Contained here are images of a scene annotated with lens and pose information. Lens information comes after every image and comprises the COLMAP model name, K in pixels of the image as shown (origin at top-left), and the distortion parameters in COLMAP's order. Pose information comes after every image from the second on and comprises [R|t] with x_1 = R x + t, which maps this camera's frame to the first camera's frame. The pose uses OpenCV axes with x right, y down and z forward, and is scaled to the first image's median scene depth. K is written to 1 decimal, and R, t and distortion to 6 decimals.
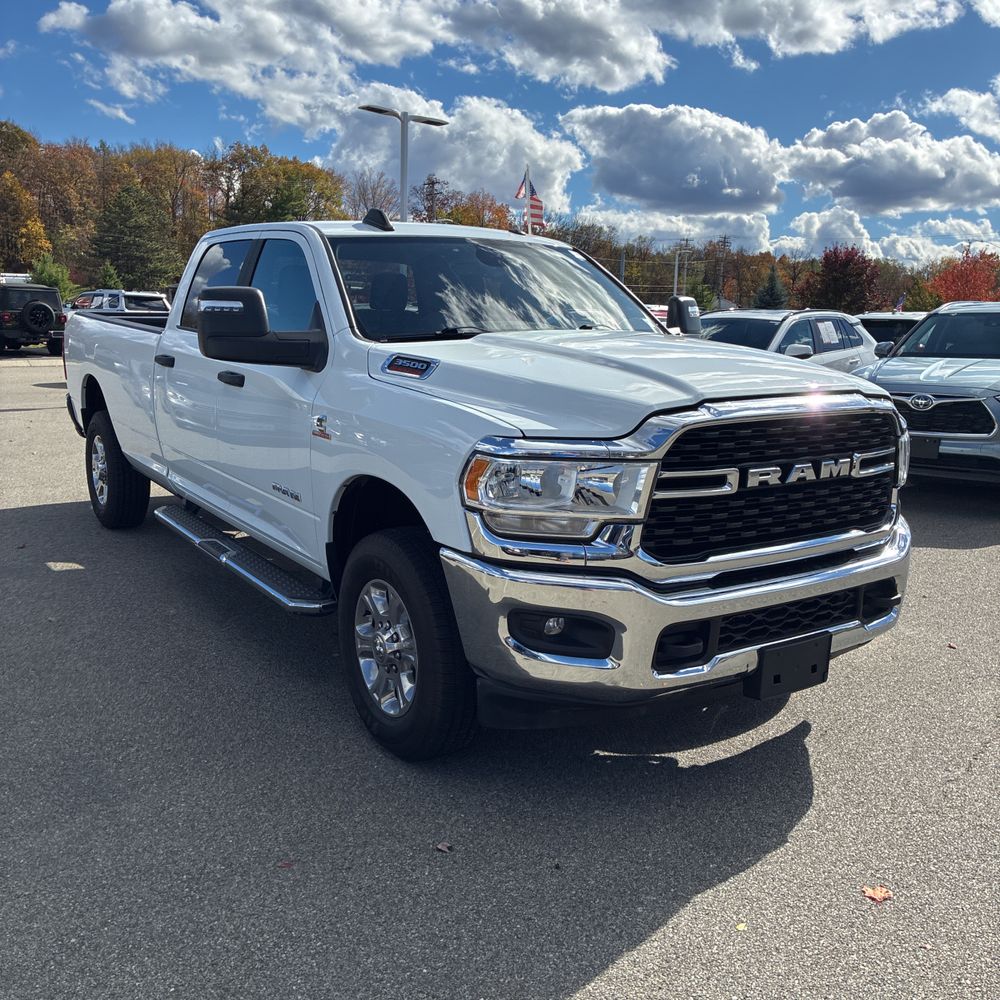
lens RADIAL K [[1034.1, 0, 509.5], [0, 1034.1, 507.1], [0, 0, 1]] dist [0.021834, 0.000000]
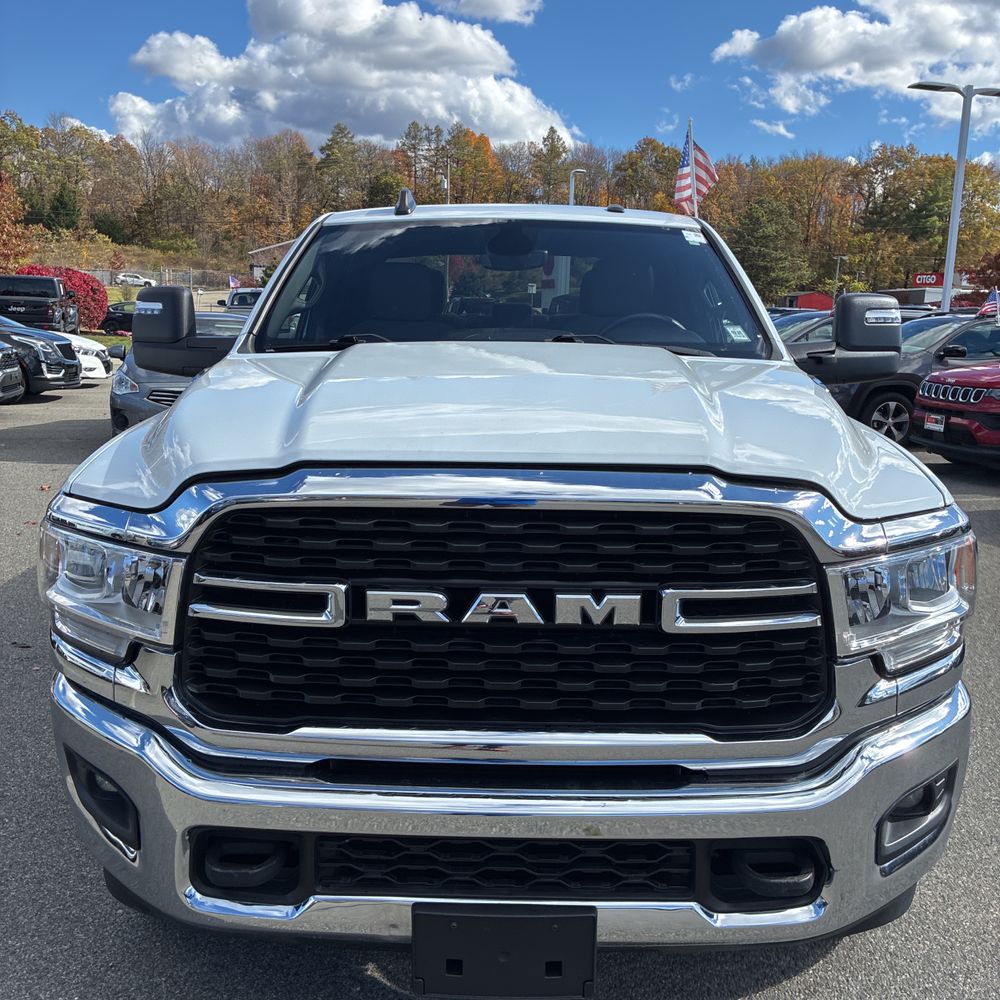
lens RADIAL K [[1034.1, 0, 506.3], [0, 1034.1, 484.5], [0, 0, 1]] dist [0.021834, 0.000000]
pose [[0.823404, 0.092562, -0.559855, 0.274434], [-0.108445, 0.994091, 0.004860, -0.047371], [0.556997, 0.056711, 0.828576, 0.256977]]
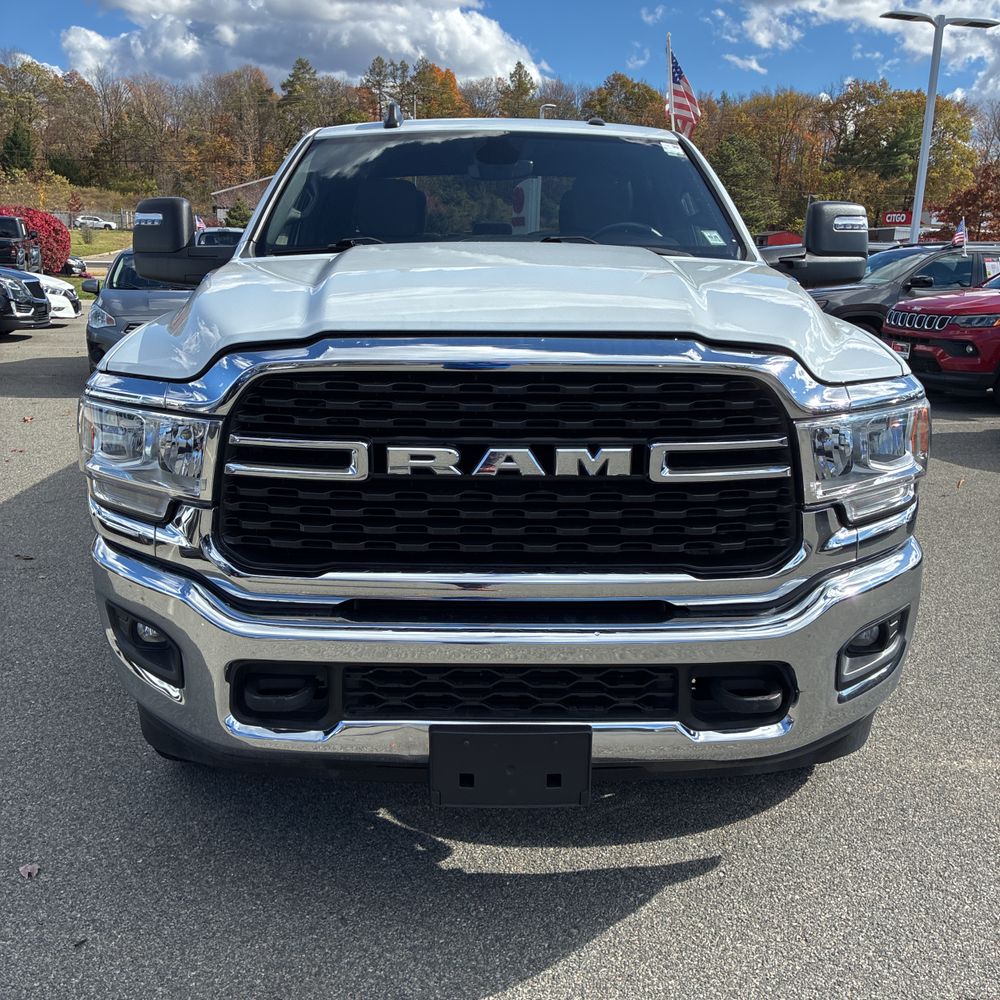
lens RADIAL K [[1034.1, 0, 496.6], [0, 1034.1, 493.7], [0, 0, 1]] dist [0.021834, 0.000000]
pose [[0.835053, 0.120038, -0.536915, 0.285608], [-0.101658, 0.992768, 0.063847, -0.024730], [0.540696, 0.001266, 0.841217, 0.227006]]
